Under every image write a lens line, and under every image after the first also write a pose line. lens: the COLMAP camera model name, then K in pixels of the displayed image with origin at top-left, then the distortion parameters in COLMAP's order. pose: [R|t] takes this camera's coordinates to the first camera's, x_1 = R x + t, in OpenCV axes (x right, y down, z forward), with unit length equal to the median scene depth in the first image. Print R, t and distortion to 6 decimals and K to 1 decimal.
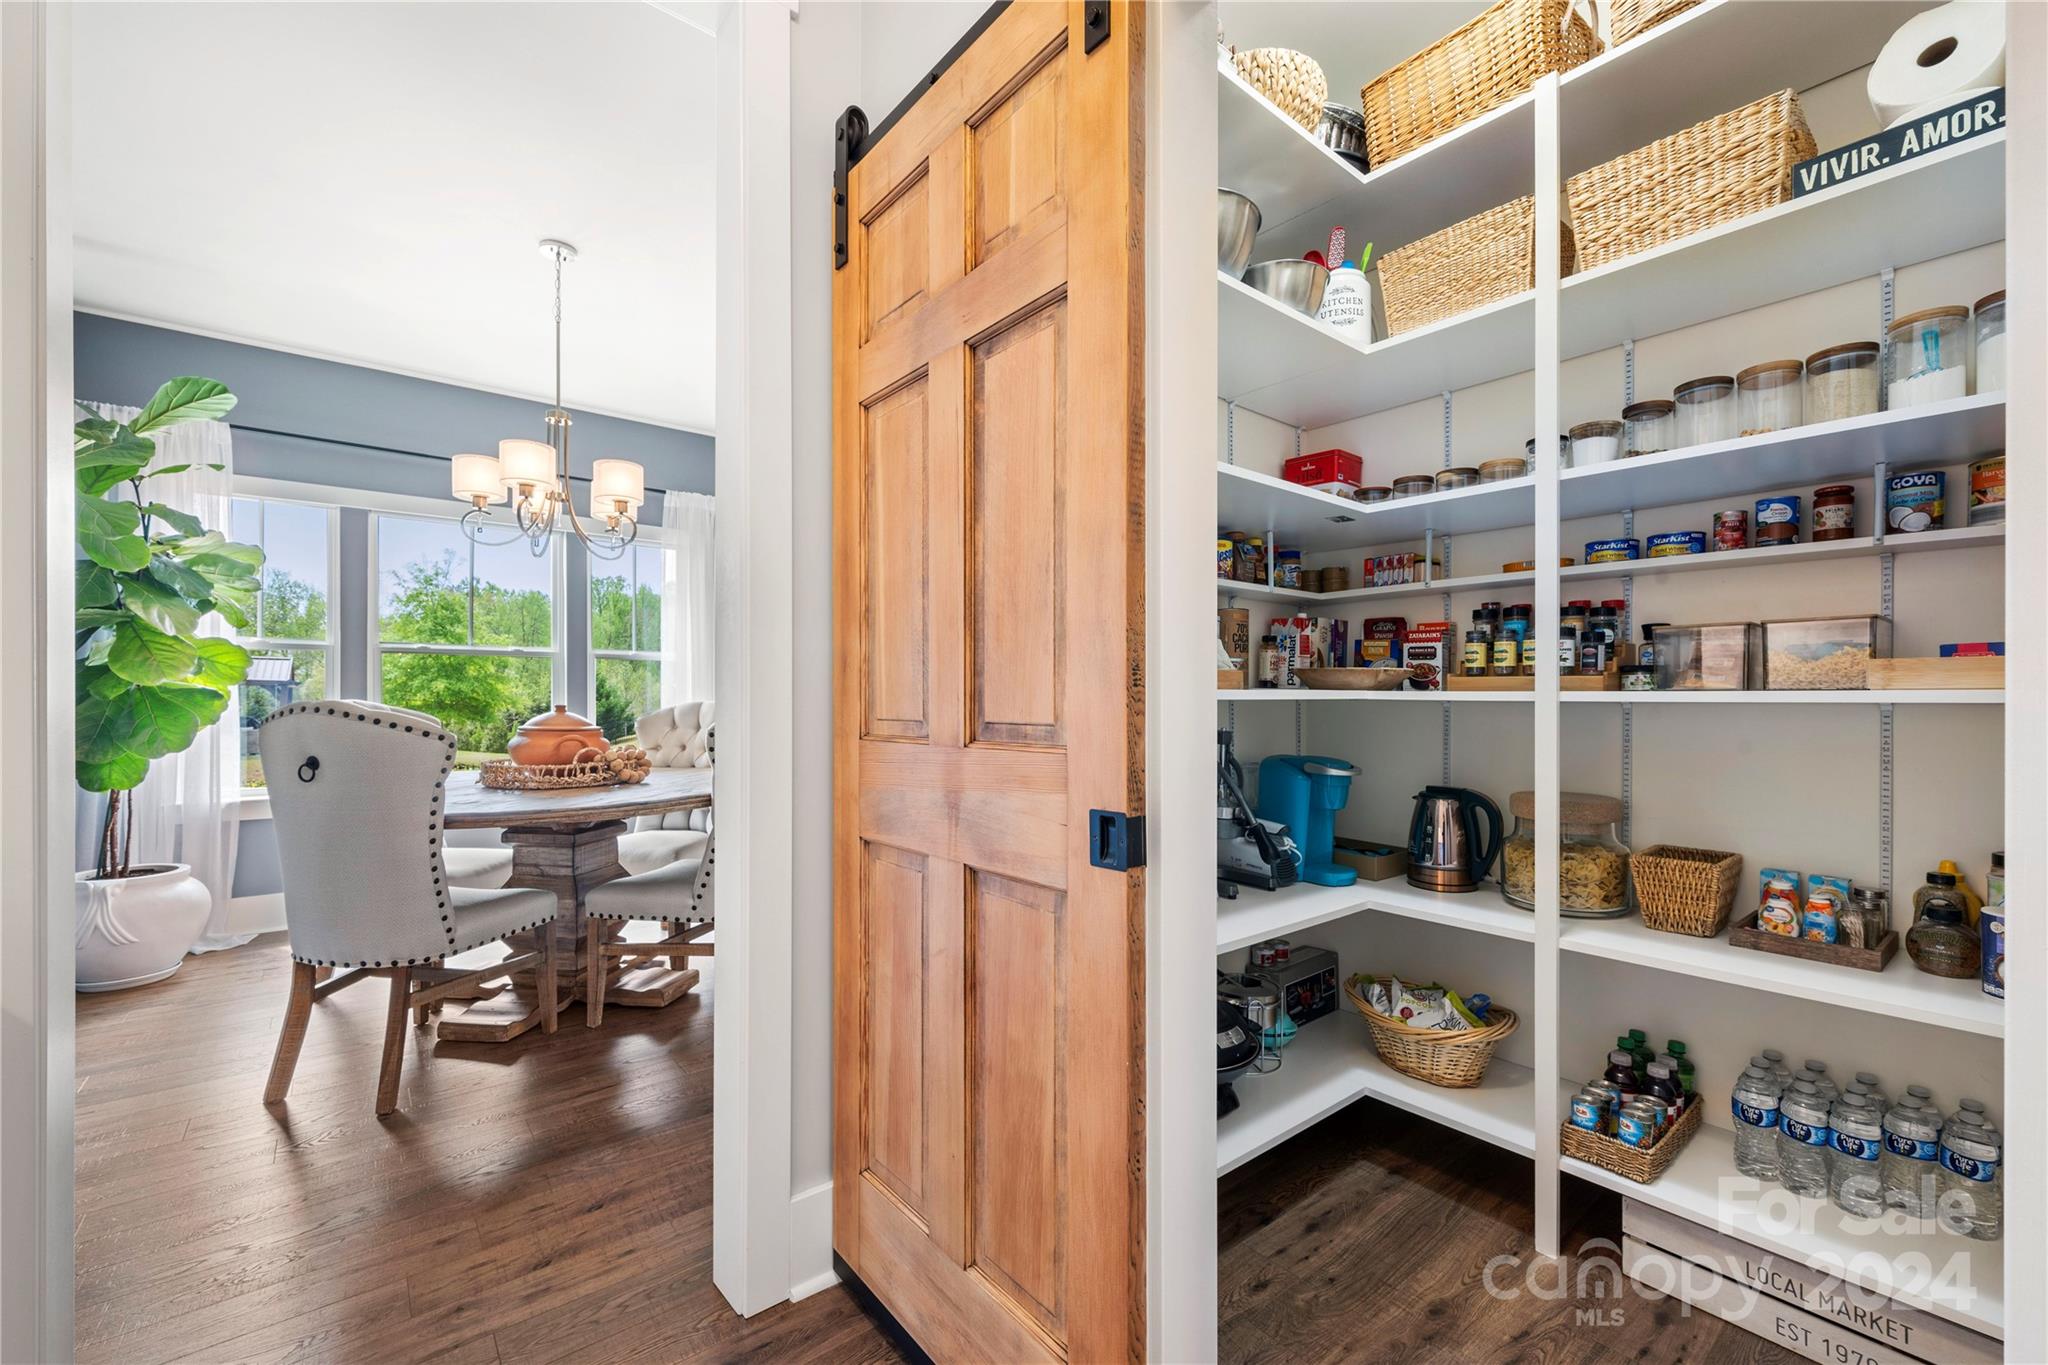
lens RADIAL K [[831.1, 0, 1029.0], [0, 831.1, 695.7], [0, 0, 1]] dist [-0.000812, -0.000039]
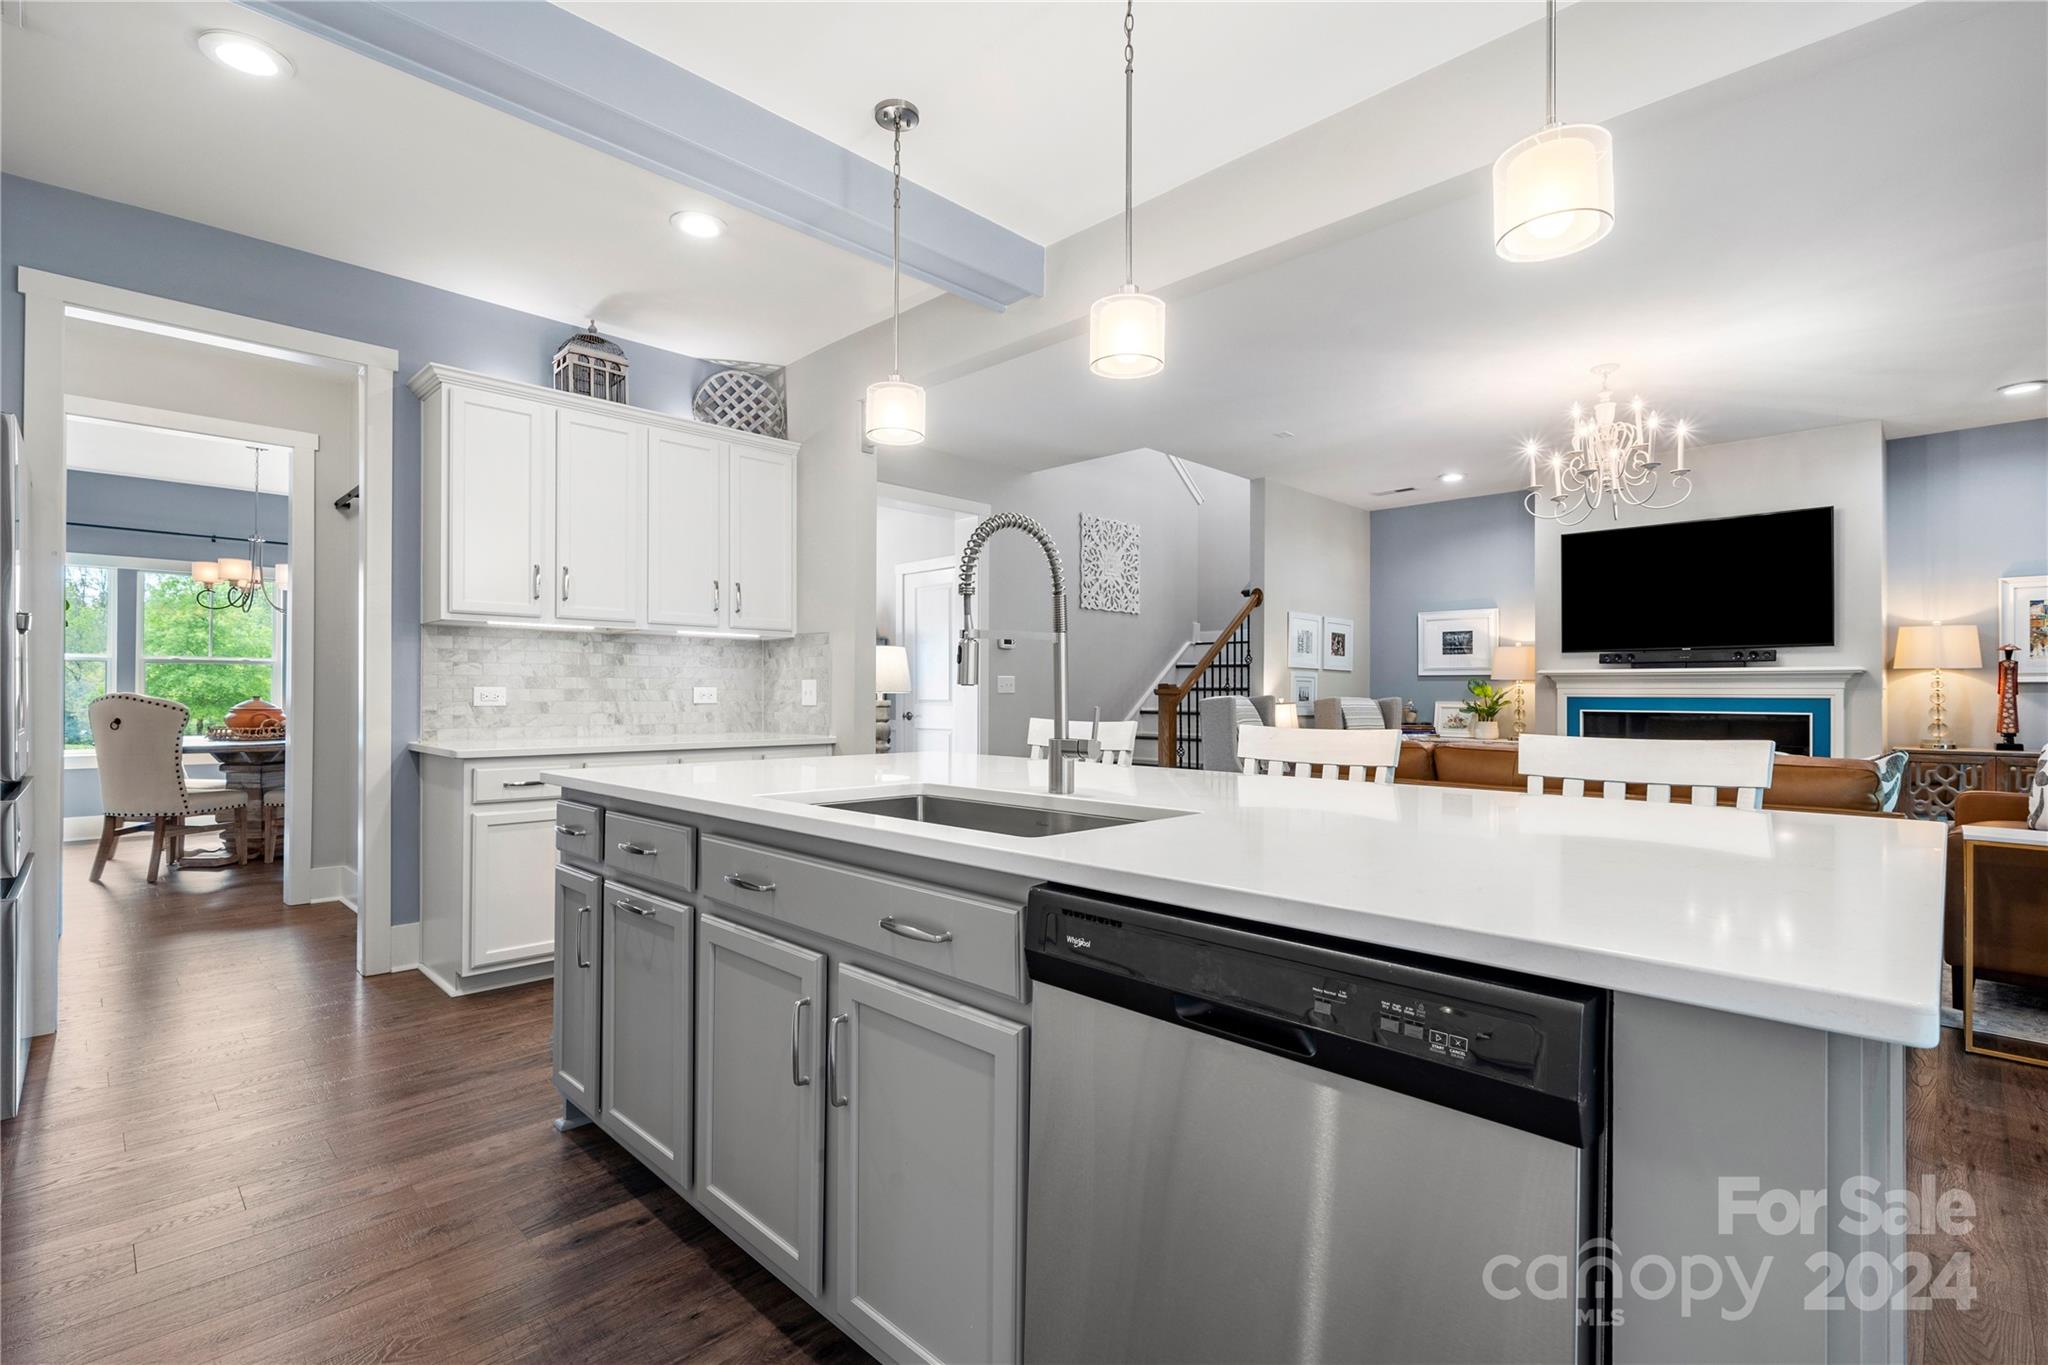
lens RADIAL K [[945.9, 0, 1021.0], [0, 945.9, 687.7], [0, 0, 1]] dist [-0.003929, -0.000506]
pose [[0.995216, 0.003994, 0.097616, 0.933807], [-0.003256, 0.999965, -0.007727, 0.005741], [-0.097643, 0.007372, 0.995194, -1.258487]]
